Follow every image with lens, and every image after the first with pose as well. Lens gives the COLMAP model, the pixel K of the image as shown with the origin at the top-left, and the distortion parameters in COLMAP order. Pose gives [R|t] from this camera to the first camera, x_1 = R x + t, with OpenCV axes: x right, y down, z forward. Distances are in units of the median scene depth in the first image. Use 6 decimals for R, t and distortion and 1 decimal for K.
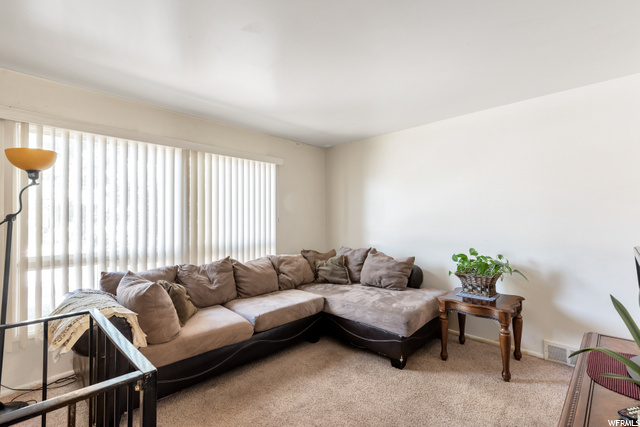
lens RADIAL K [[296.1, 0, 321.4], [0, 296.1, 215.5], [0, 0, 1]] dist [0.018930, -0.000098]
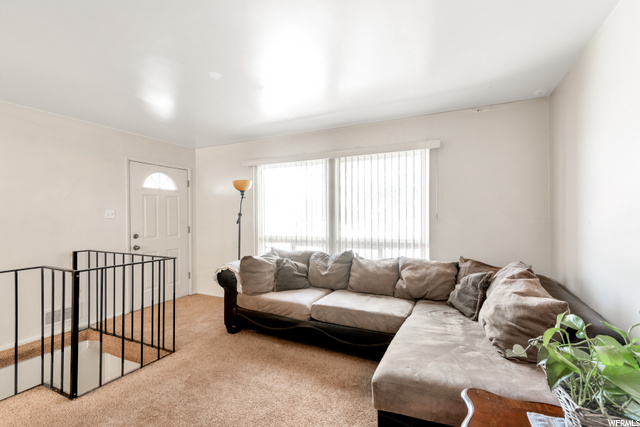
lens RADIAL K [[296.1, 0, 321.4], [0, 296.1, 215.5], [0, 0, 1]] dist [0.018930, -0.000098]
pose [[0.310485, 0.004020, -0.950570, 0.714275], [0.014969, 0.999846, 0.009118, 0.000707], [0.950460, -0.017060, 0.310377, 0.595844]]
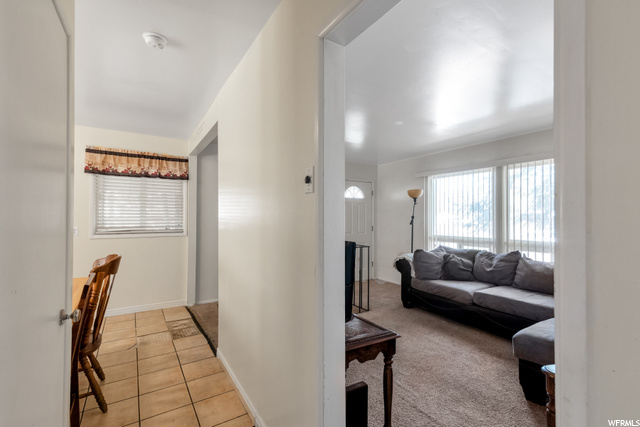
lens RADIAL K [[296.1, 0, 321.4], [0, 296.1, 215.5], [0, 0, 1]] dist [0.018930, -0.000098]
pose [[-0.237571, -0.001833, -0.971368, 1.066939], [0.009249, 0.999949, -0.004149, -0.004154], [0.971326, -0.009970, -0.237542, 0.558495]]
